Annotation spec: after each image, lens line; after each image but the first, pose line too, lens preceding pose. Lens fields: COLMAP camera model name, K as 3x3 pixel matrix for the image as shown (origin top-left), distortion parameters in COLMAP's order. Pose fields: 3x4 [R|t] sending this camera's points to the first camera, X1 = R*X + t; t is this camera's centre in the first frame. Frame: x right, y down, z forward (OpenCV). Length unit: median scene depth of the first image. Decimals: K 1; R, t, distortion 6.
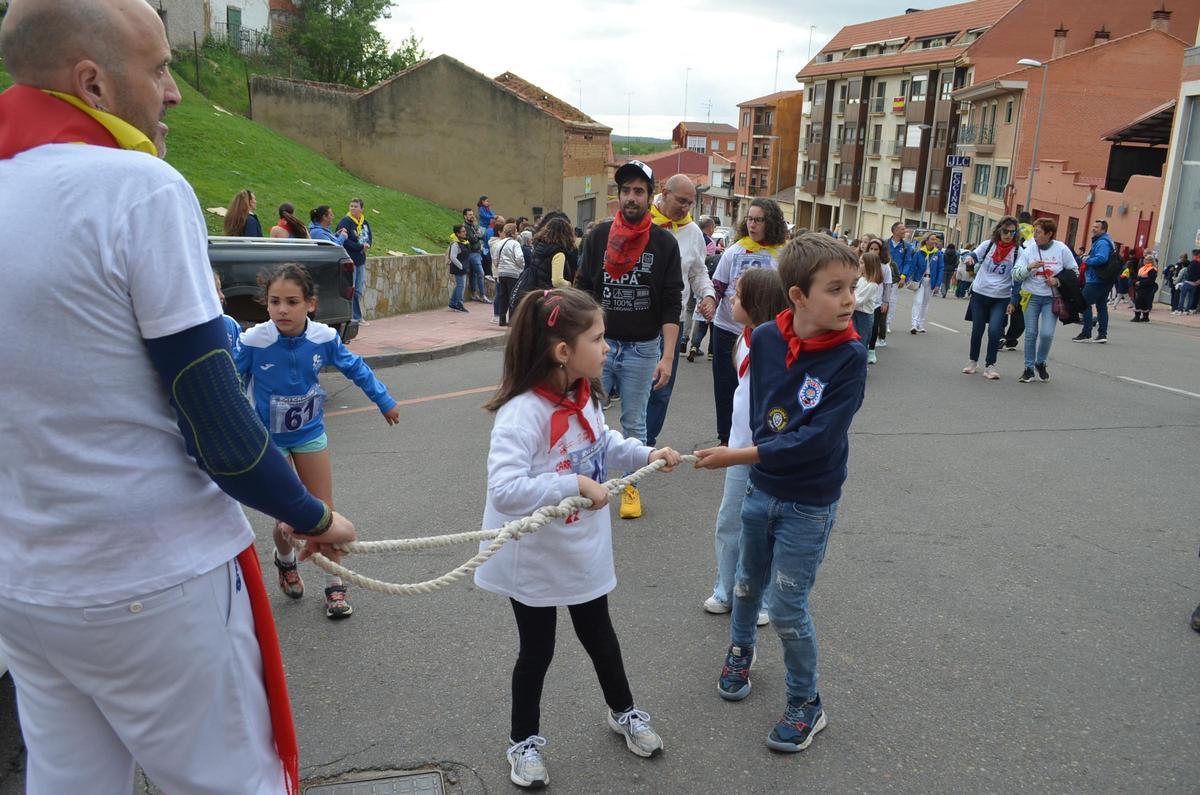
lens RADIAL K [[965.5, 0, 596.7], [0, 965.5, 398.1], [0, 0, 1]] dist [-0.073369, 0.008392]
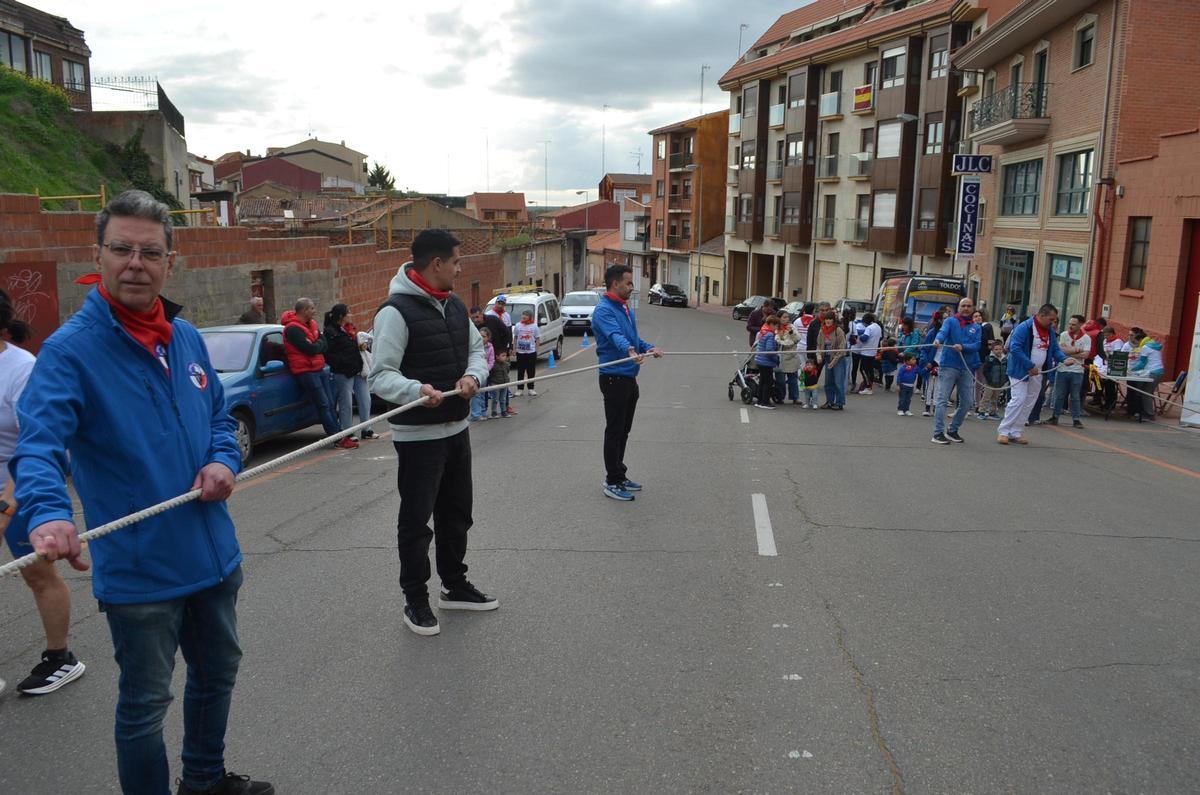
lens RADIAL K [[965.5, 0, 596.7], [0, 965.5, 398.1], [0, 0, 1]] dist [-0.073369, 0.008392]
pose [[0.998996, -0.027879, 0.035077, 0.102203], [0.030349, 0.996943, -0.071996, -0.057205], [-0.032963, 0.072988, 0.996788, 0.357910]]
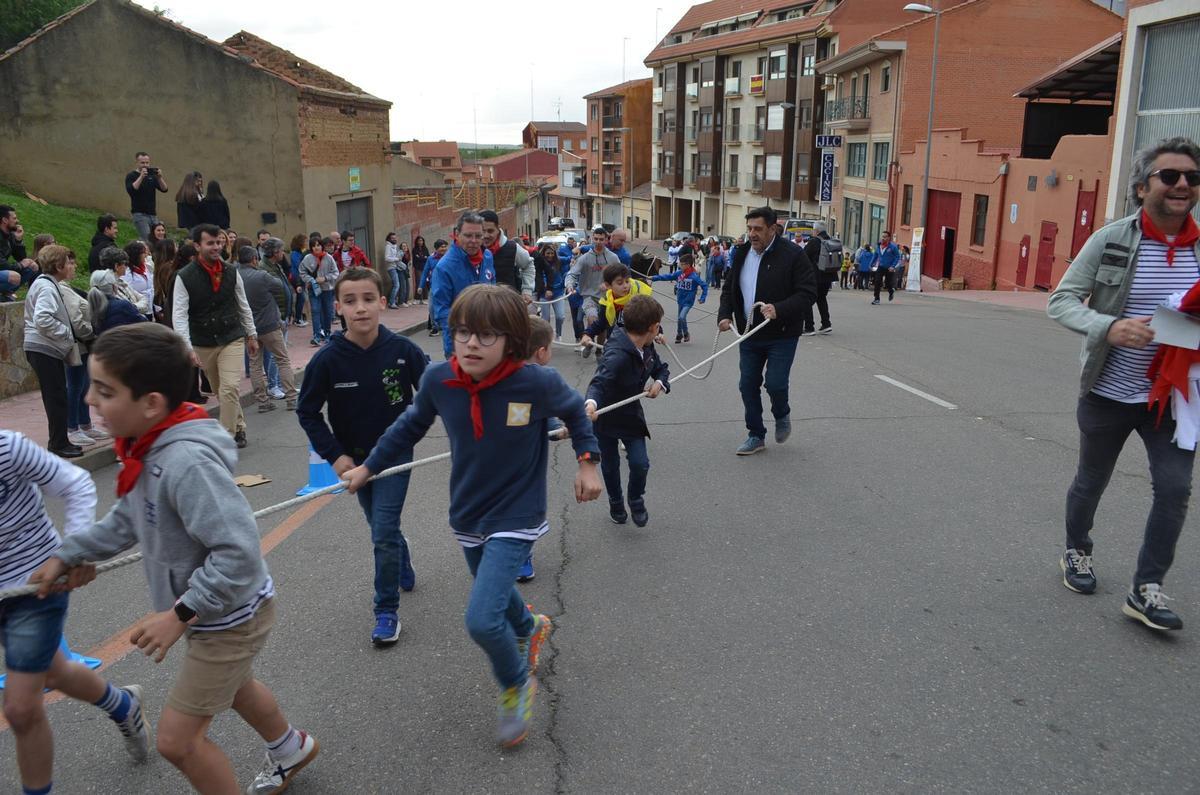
lens RADIAL K [[965.5, 0, 596.7], [0, 965.5, 398.1], [0, 0, 1]] dist [-0.073369, 0.008392]
pose [[0.989277, -0.070937, 0.127668, 0.029241], [0.071730, 0.997423, -0.001622, -0.019930], [-0.127224, 0.010762, 0.991816, 0.120397]]
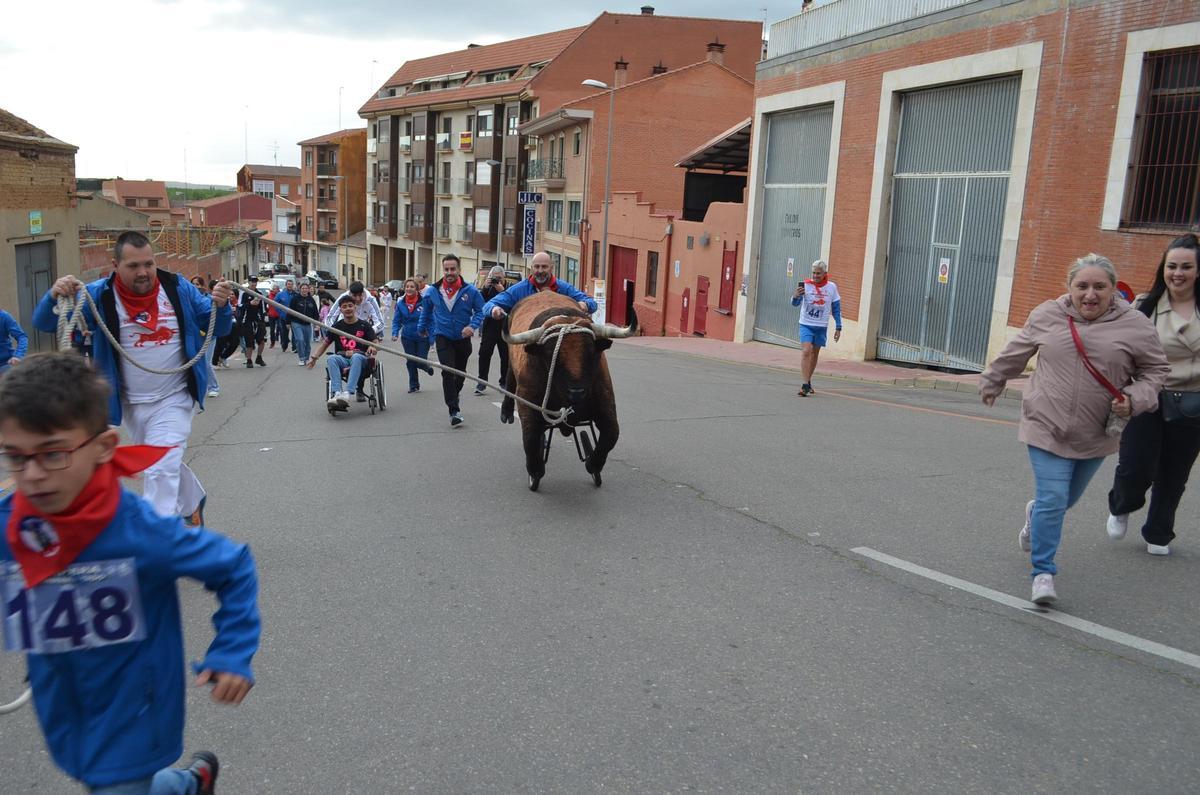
lens RADIAL K [[965.5, 0, 596.7], [0, 965.5, 398.1], [0, 0, 1]] dist [-0.073369, 0.008392]
pose [[0.914176, -0.074990, 0.398319, 0.036985], [0.093848, 0.995192, -0.028029, -0.014697], [-0.394302, 0.063005, 0.916819, 0.090576]]
